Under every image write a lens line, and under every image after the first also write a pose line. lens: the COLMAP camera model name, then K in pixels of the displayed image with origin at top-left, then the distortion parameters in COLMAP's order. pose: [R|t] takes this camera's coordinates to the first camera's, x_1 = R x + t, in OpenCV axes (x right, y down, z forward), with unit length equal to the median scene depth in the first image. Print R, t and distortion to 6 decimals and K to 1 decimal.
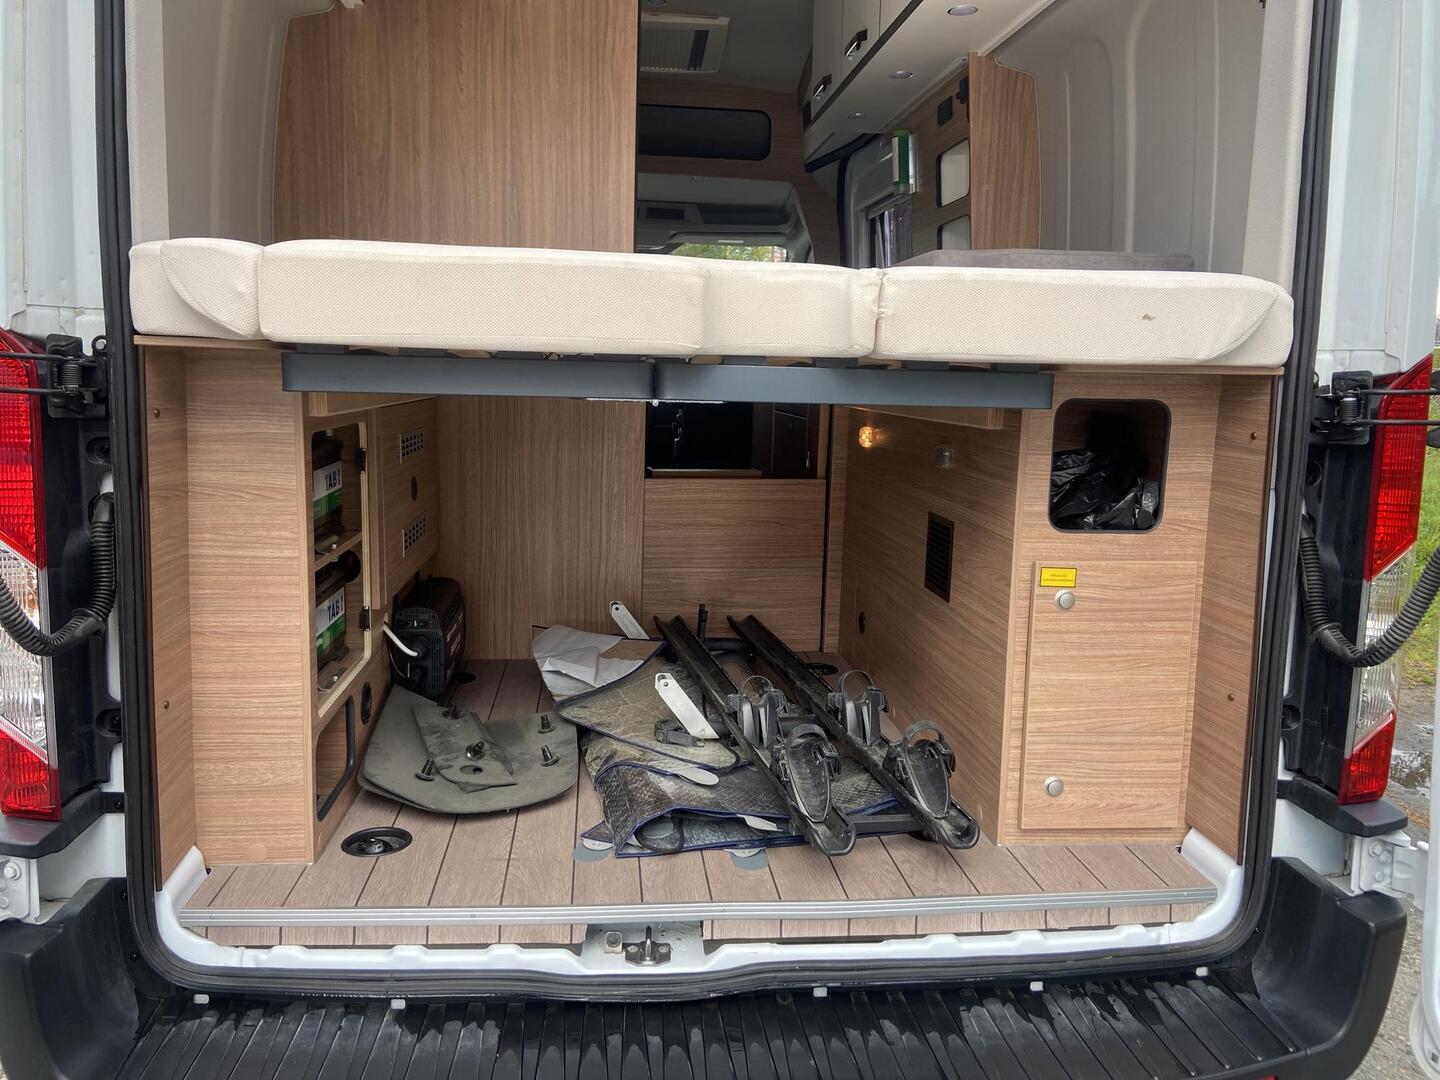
lens RADIAL K [[1105.5, 0, 715.6], [0, 1105.5, 535.1], [0, 0, 1]] dist [0.143207, -0.173039]
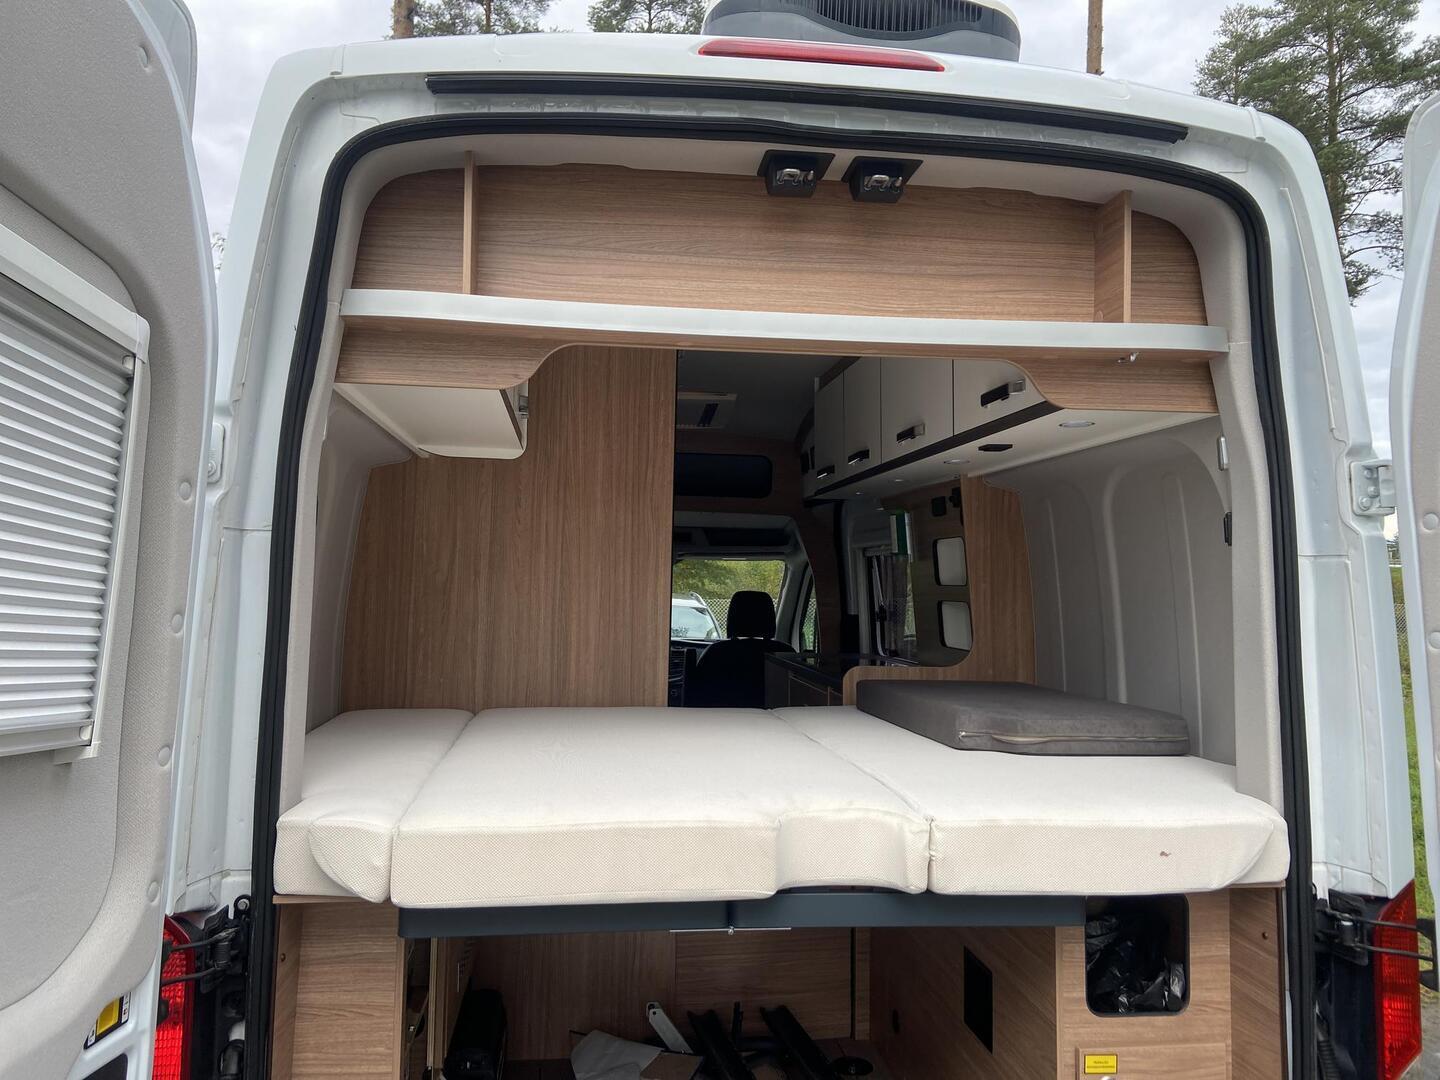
lens RADIAL K [[1105.5, 0, 715.6], [0, 1105.5, 535.1], [0, 0, 1]] dist [0.143207, -0.173039]
pose [[0.999773, -0.009146, 0.019247, -0.075050], [0.012656, 0.981499, -0.191048, -0.251899], [-0.017143, 0.191249, 0.981392, -0.148238]]
